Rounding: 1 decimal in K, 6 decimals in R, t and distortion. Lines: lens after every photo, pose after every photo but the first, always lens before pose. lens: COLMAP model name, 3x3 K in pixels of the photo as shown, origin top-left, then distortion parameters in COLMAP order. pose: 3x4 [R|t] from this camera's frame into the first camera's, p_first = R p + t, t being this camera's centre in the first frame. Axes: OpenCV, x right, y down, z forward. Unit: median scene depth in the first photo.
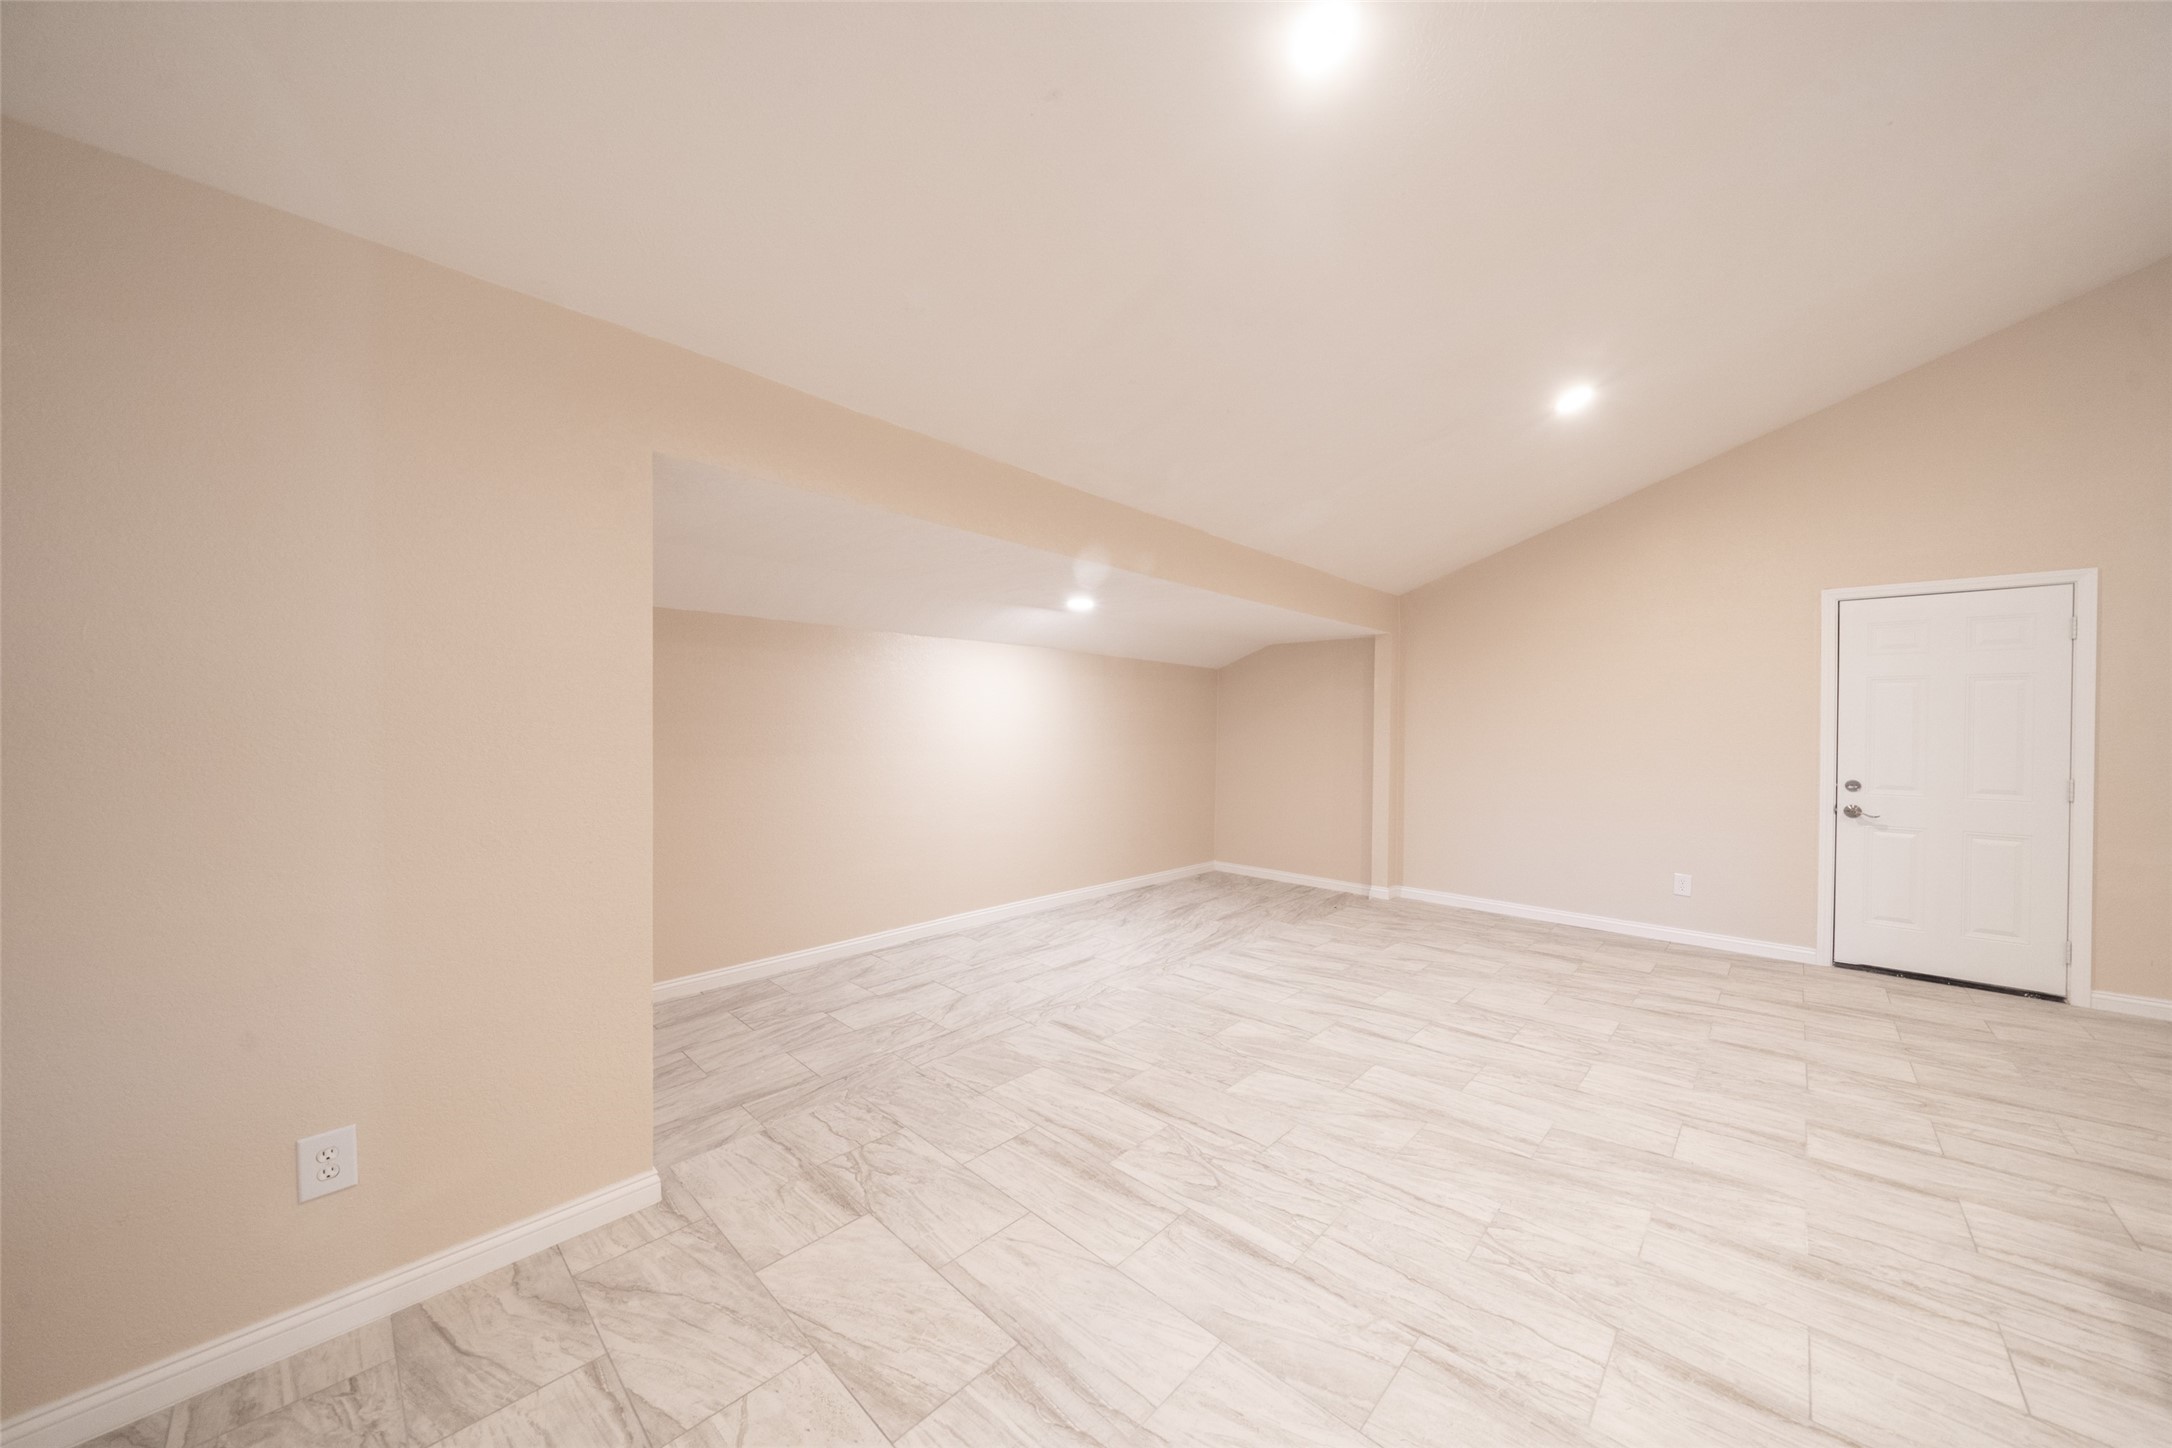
lens RADIAL K [[744.9, 0, 1087.0], [0, 744.9, 731.3], [0, 0, 1]] dist [-0.007316, 0.001106]
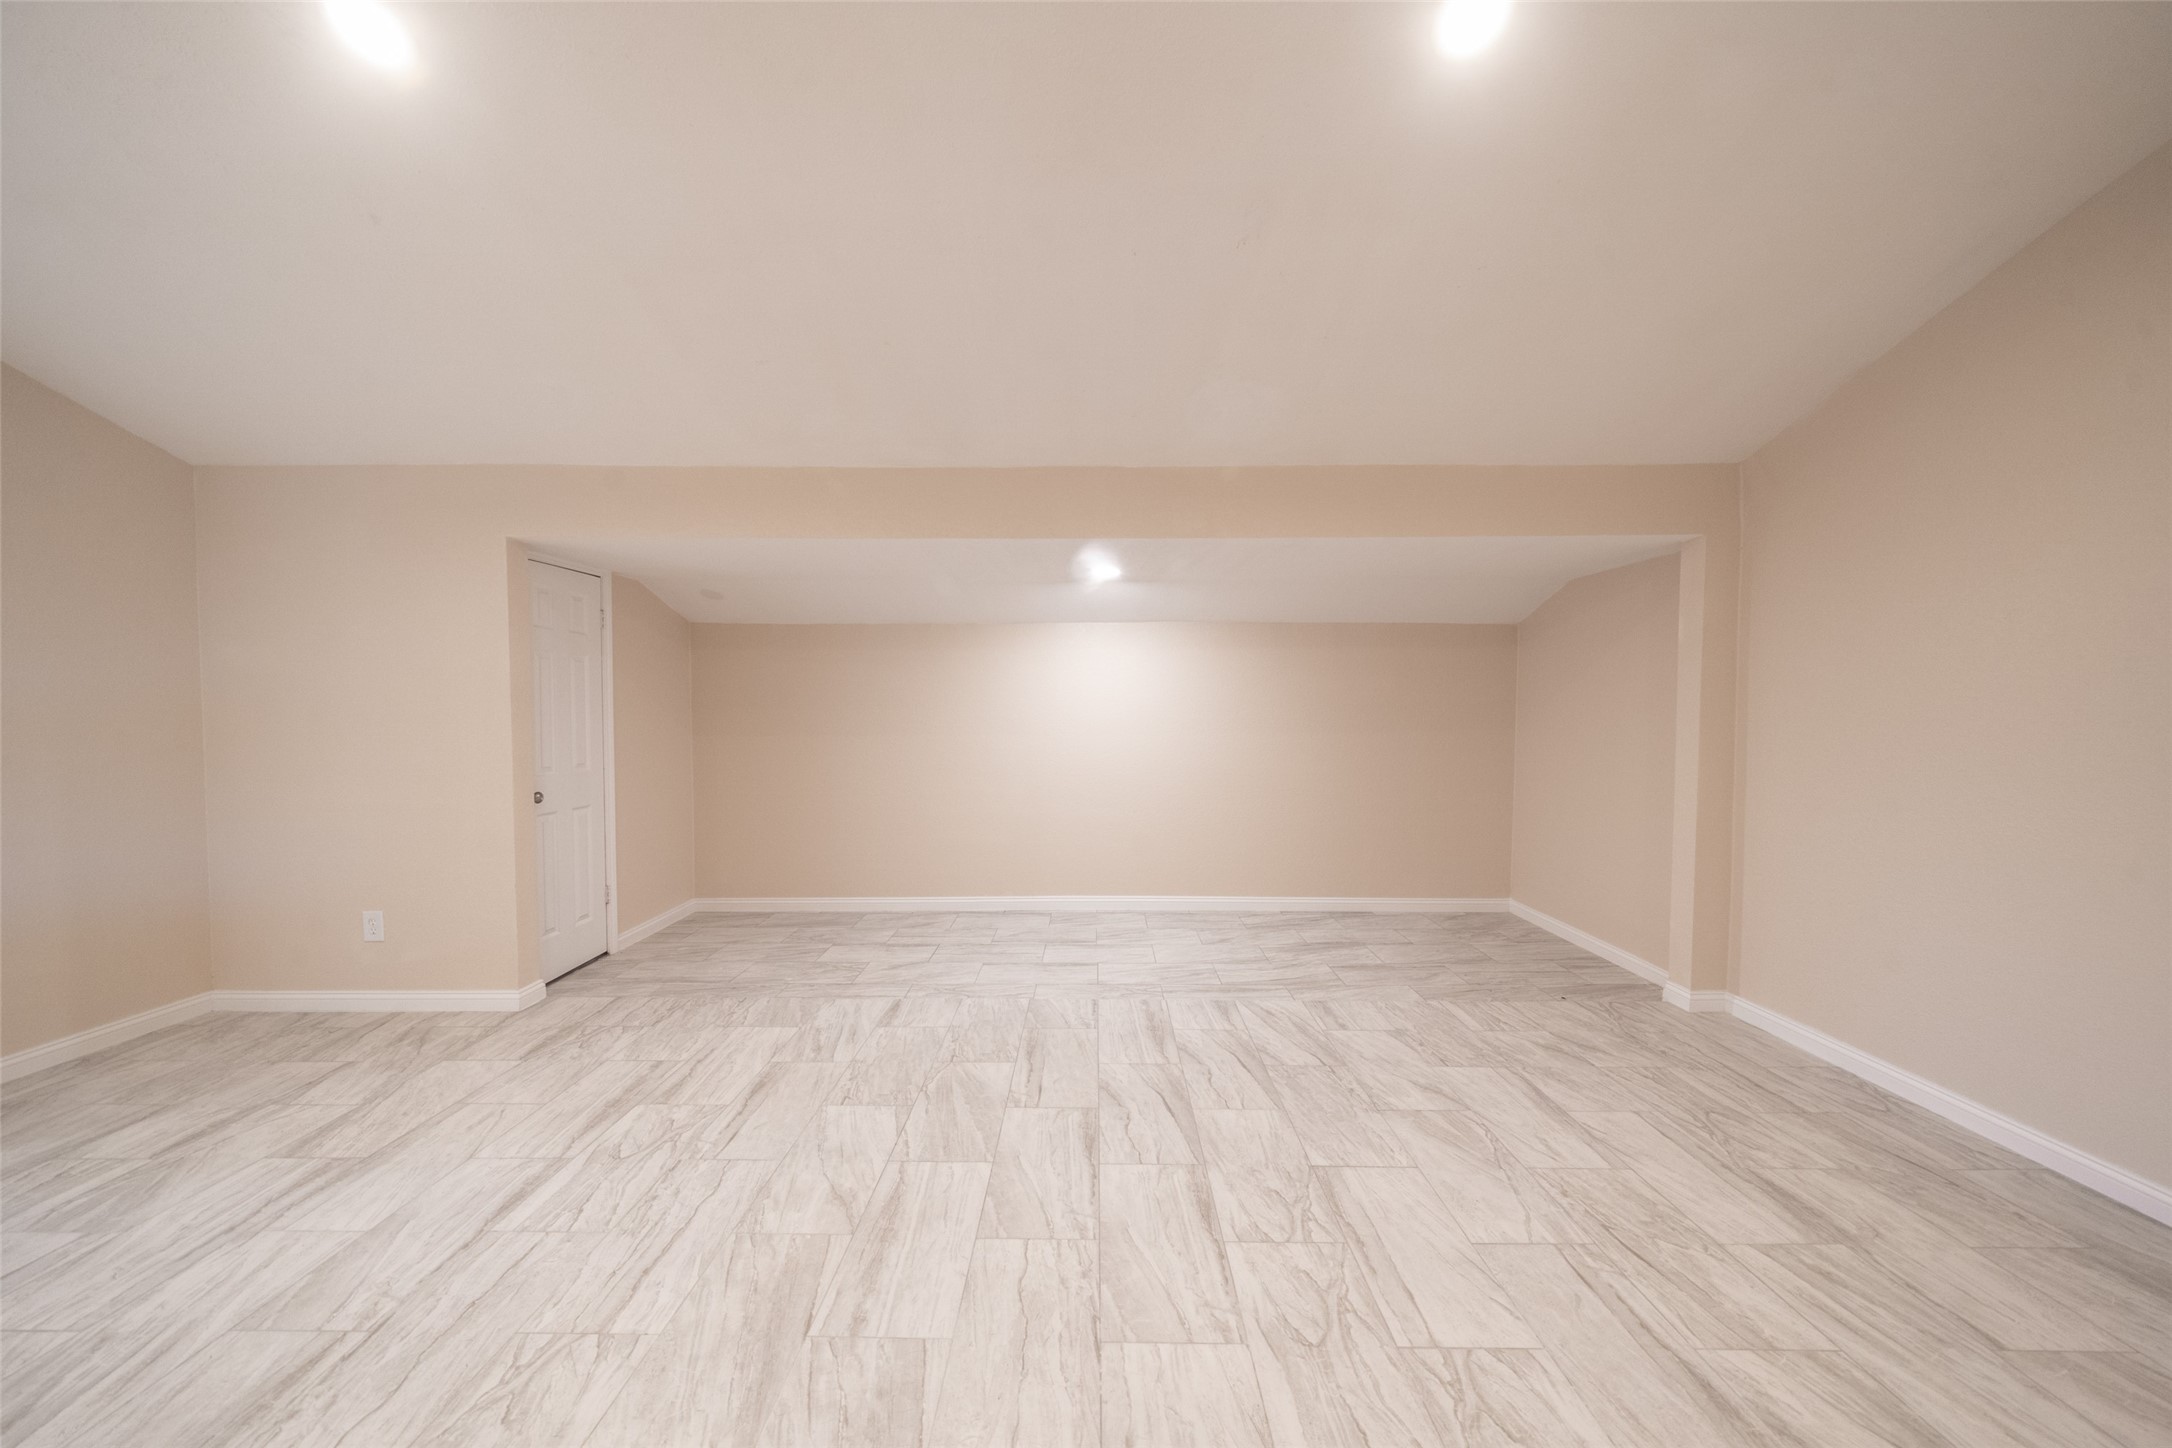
lens RADIAL K [[744.9, 0, 1082.5], [0, 744.9, 717.6], [0, 0, 1]] dist [-0.007316, 0.001106]
pose [[0.685215, 0.000279, -0.728341, 0.880048], [0.002516, 0.999993, 0.002750, 0.002790], [0.728337, -0.003717, 0.685209, 0.498078]]
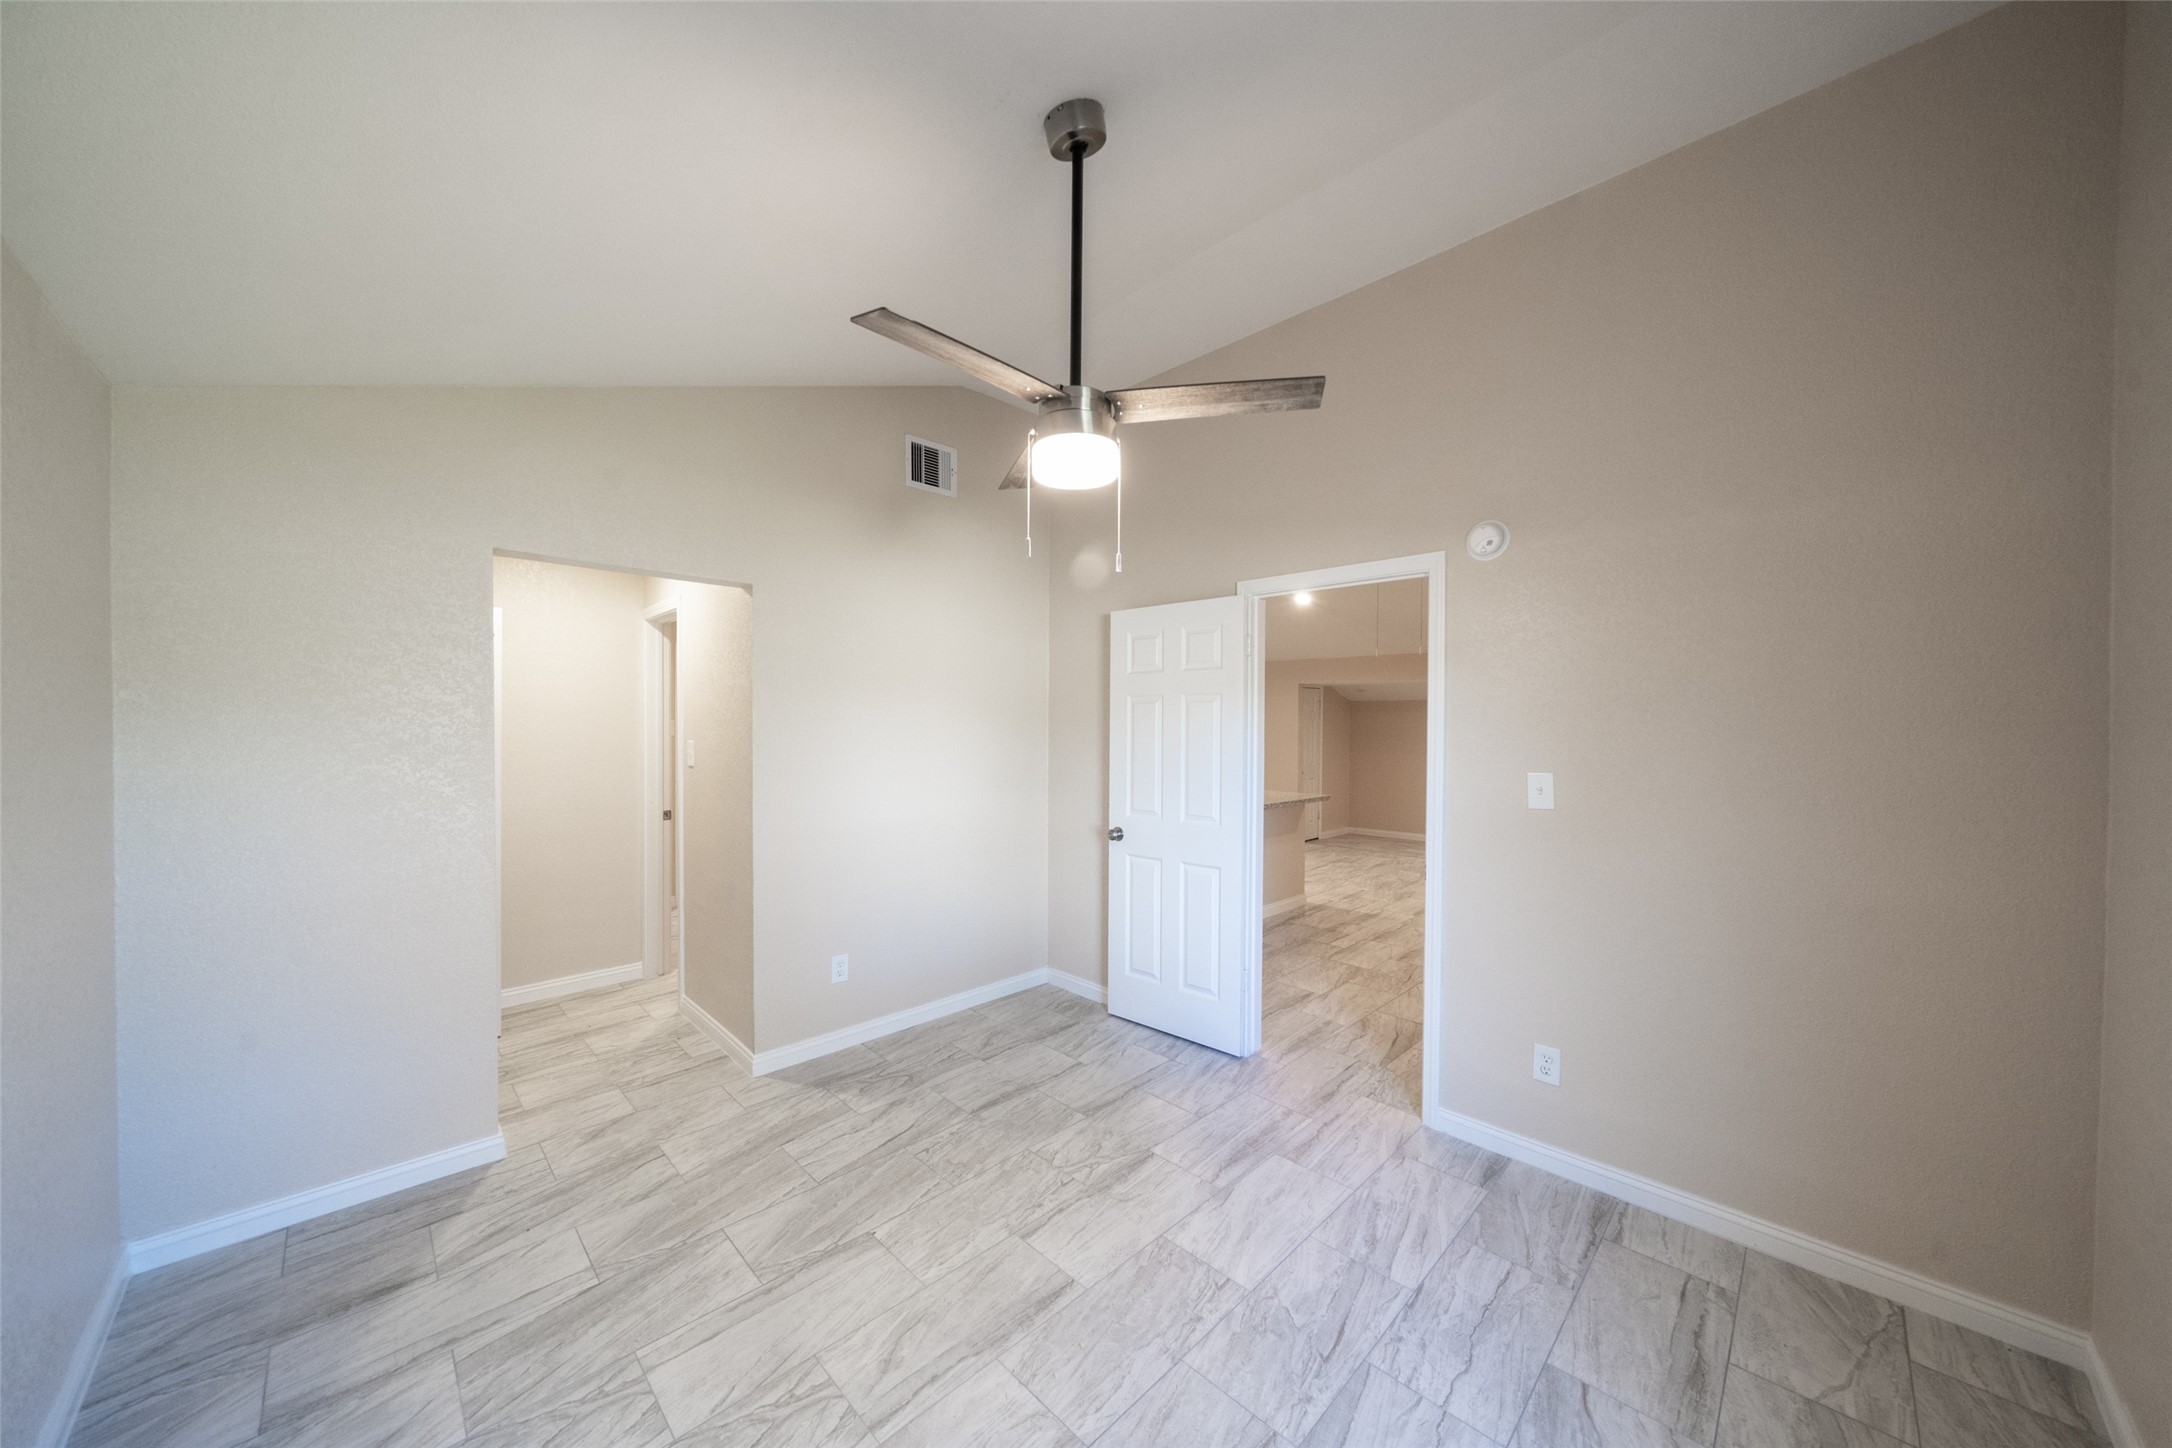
lens RADIAL K [[744.9, 0, 1093.4], [0, 744.9, 722.8], [0, 0, 1]] dist [-0.007316, 0.001106]
pose [[-0.014799, -0.011847, -0.999820, 2.557795], [-0.012448, 0.999854, -0.011663, -0.036696], [0.999813, 0.012273, -0.014944, -0.124368]]
